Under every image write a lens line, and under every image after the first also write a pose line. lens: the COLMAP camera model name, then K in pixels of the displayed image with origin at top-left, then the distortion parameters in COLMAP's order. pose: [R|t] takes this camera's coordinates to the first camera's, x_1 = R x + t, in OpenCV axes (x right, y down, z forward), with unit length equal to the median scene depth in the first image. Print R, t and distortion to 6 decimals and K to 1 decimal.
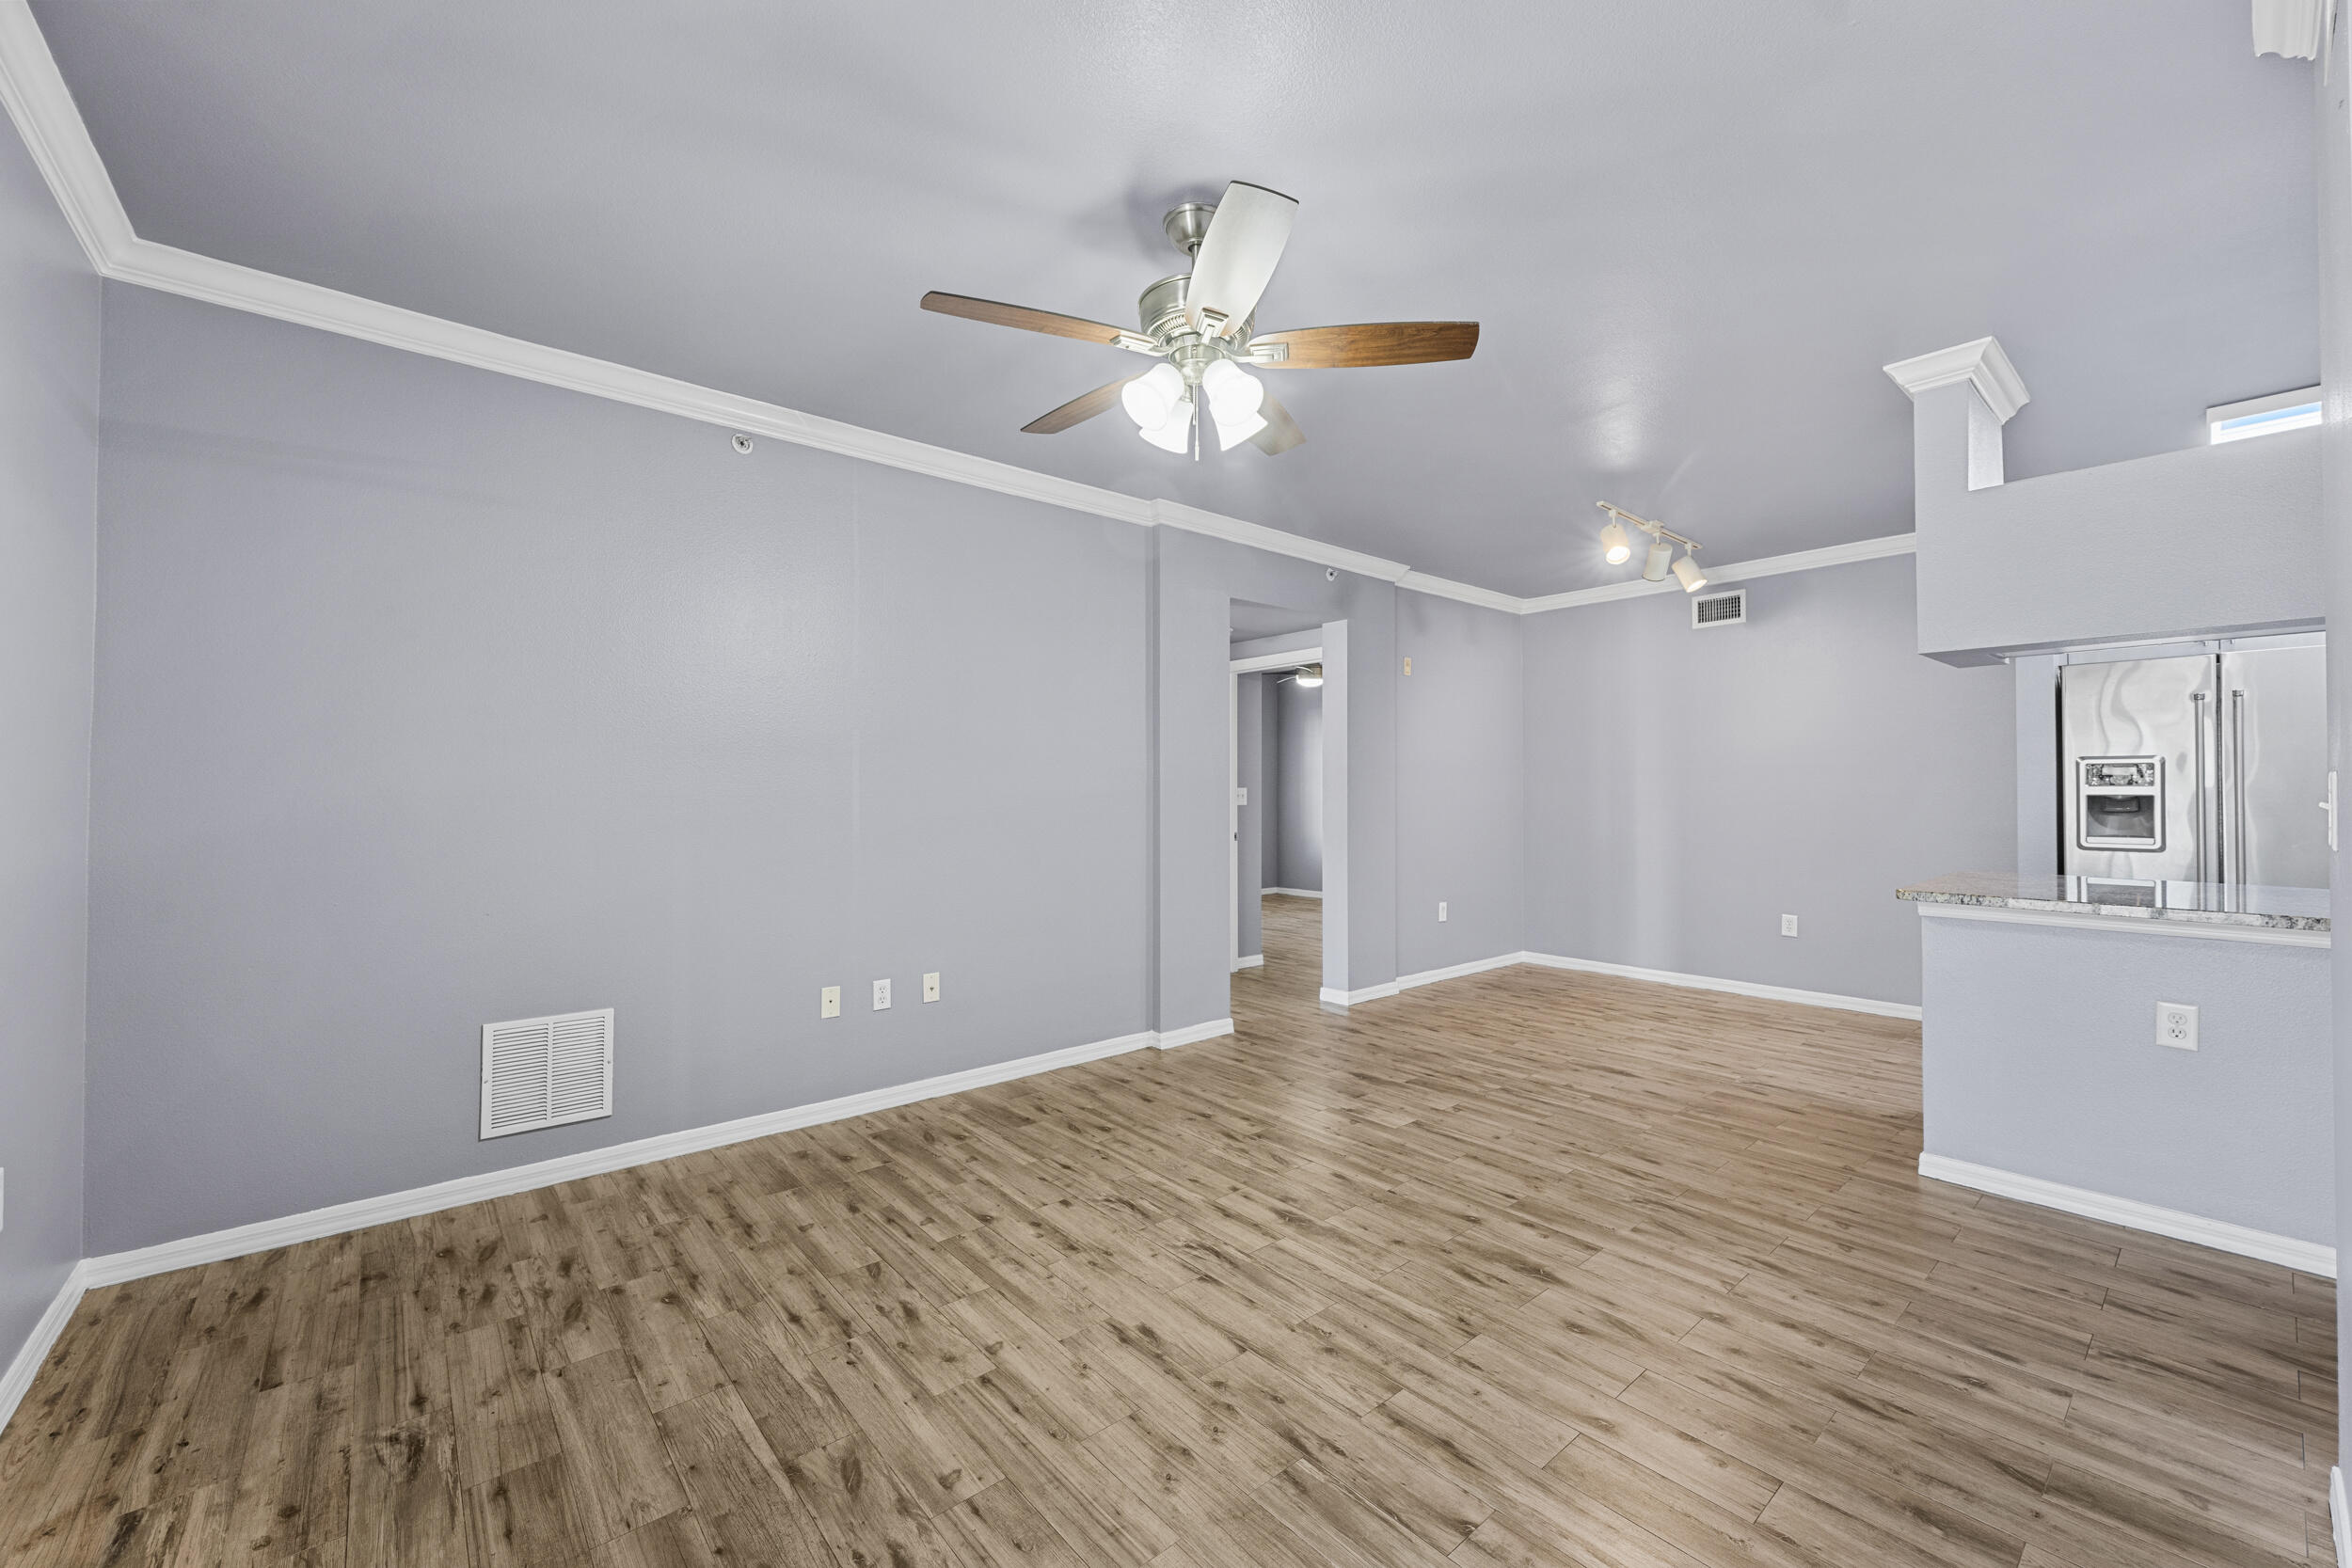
lens RADIAL K [[927.4, 0, 1172.3], [0, 927.4, 780.3], [0, 0, 1]] dist [-0.000343, 0.000003]
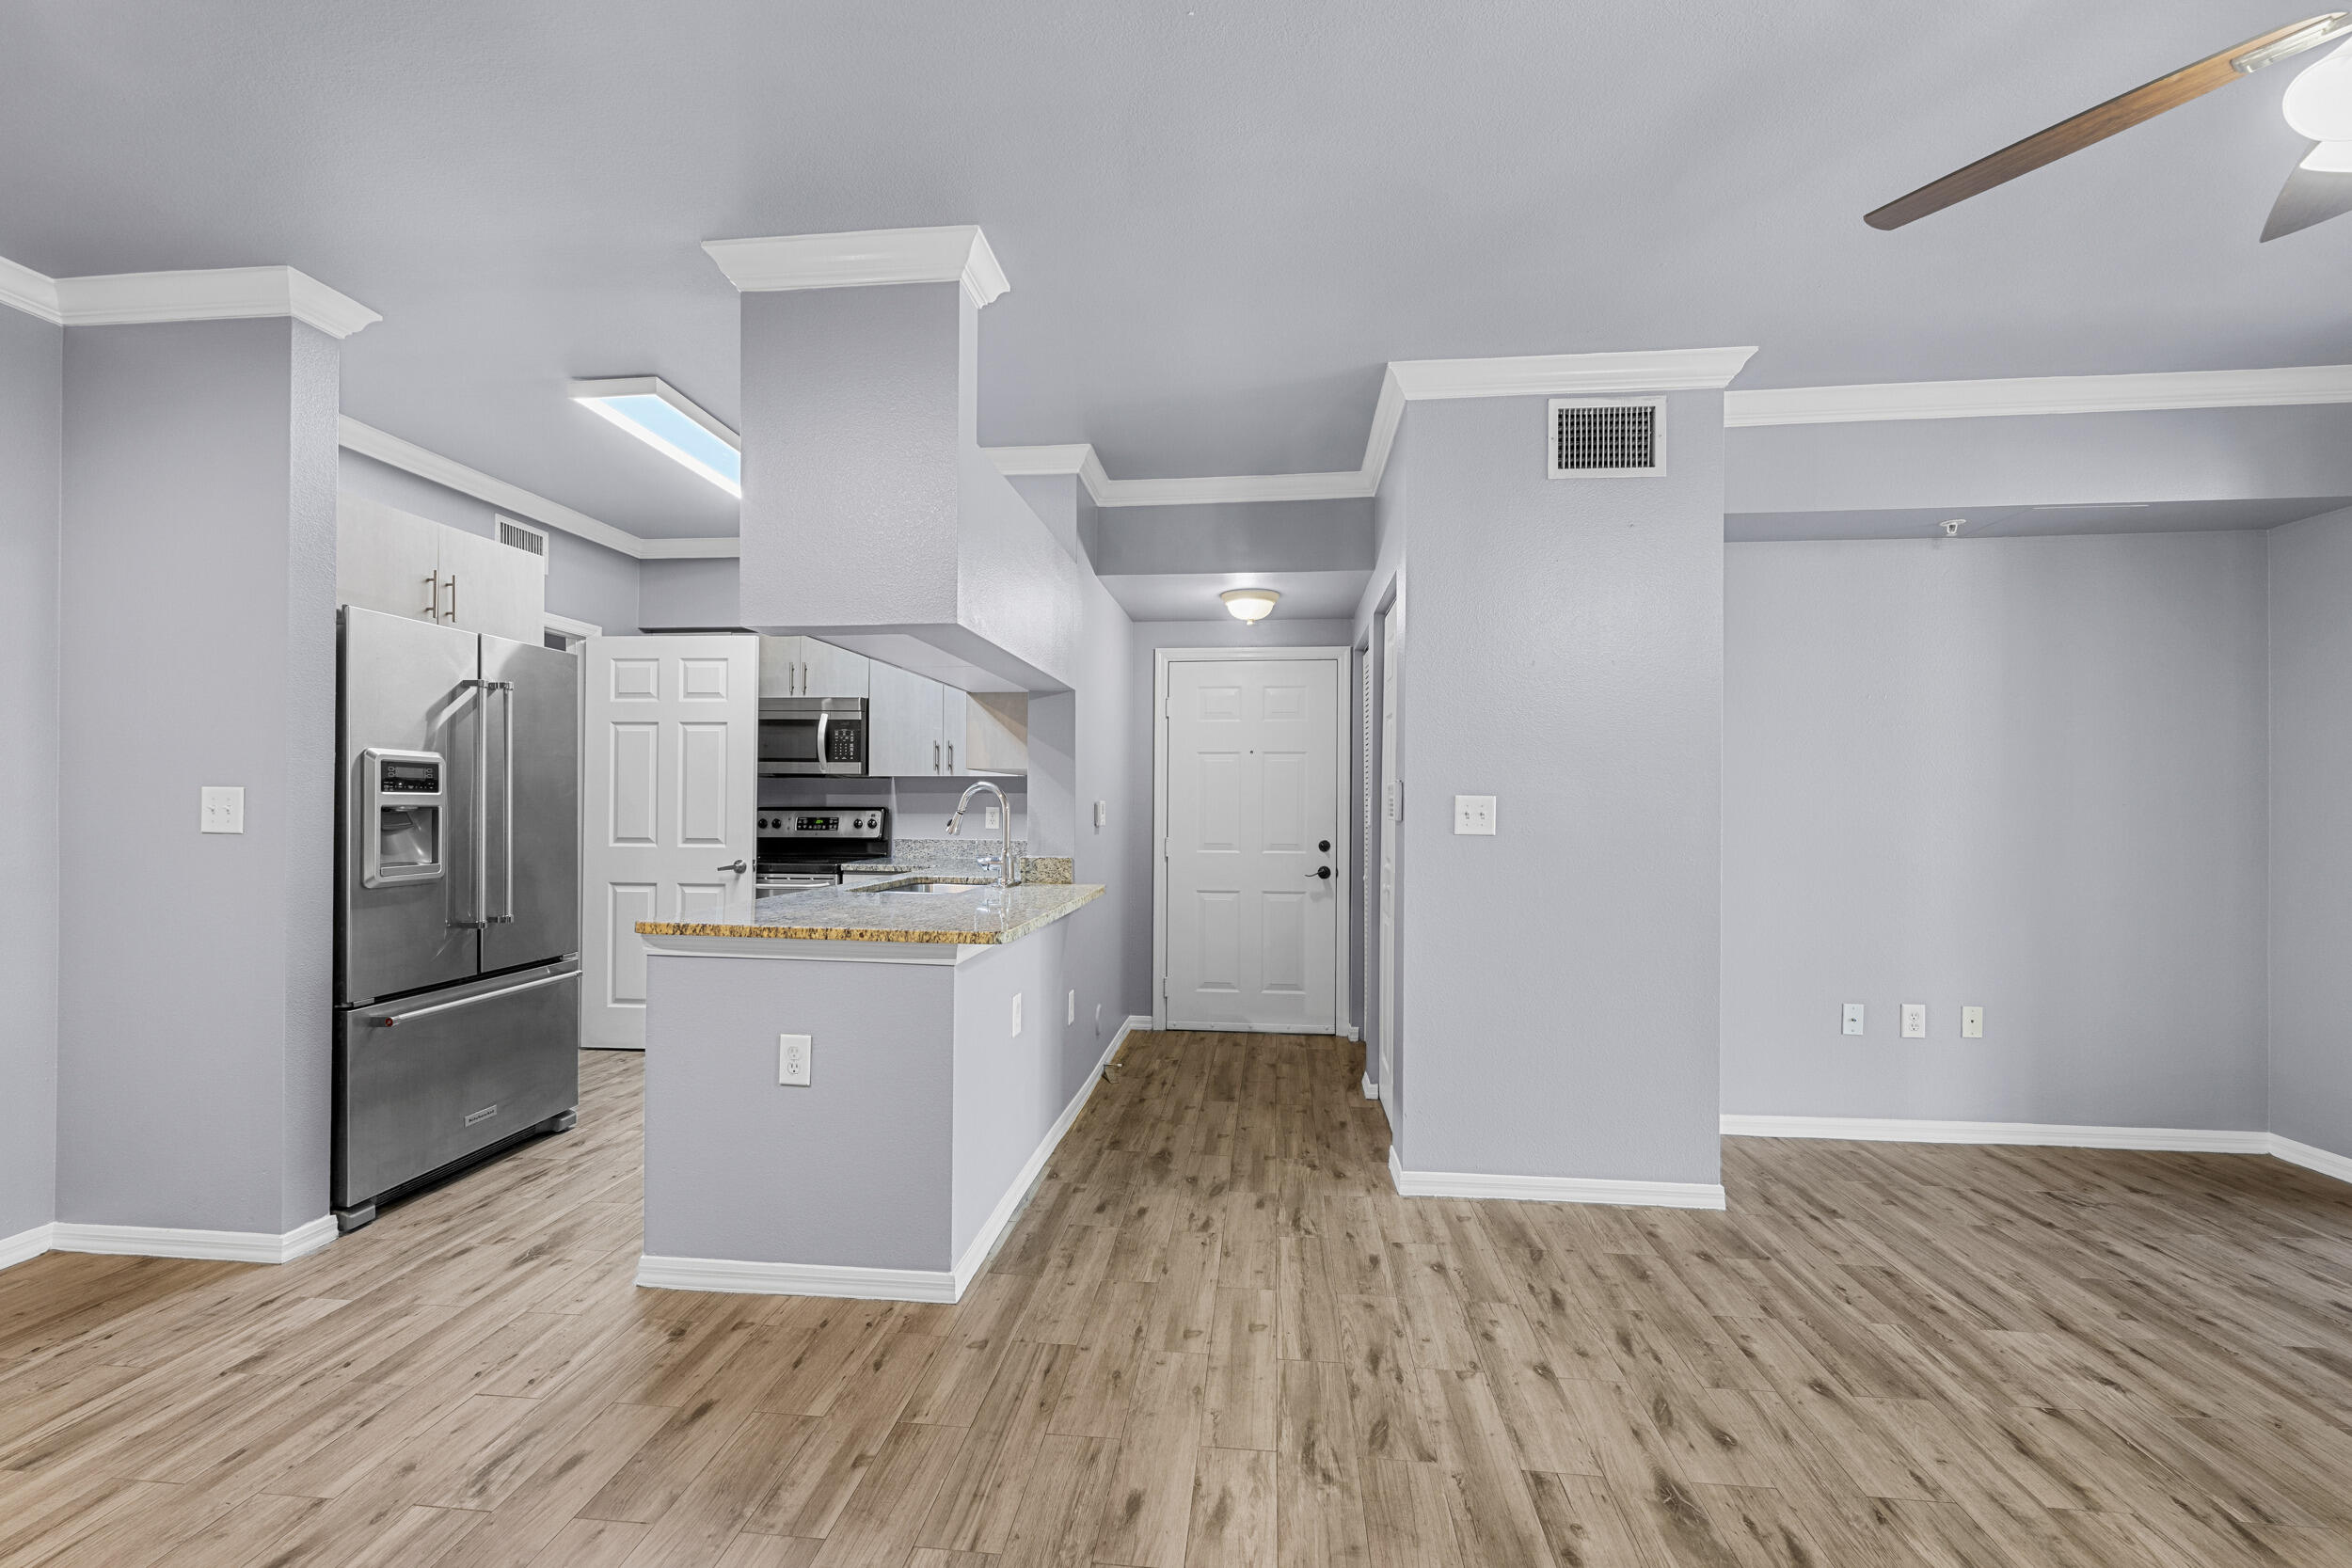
lens RADIAL K [[942.3, 0, 1179.6], [0, 942.3, 804.2], [0, 0, 1]] dist [-0.002276, 0.000263]
pose [[-0.695131, -0.002750, 0.718878, 0.119502], [-0.013119, 0.999875, -0.008861, 0.017062], [-0.718764, -0.015591, -0.695079, 1.422861]]
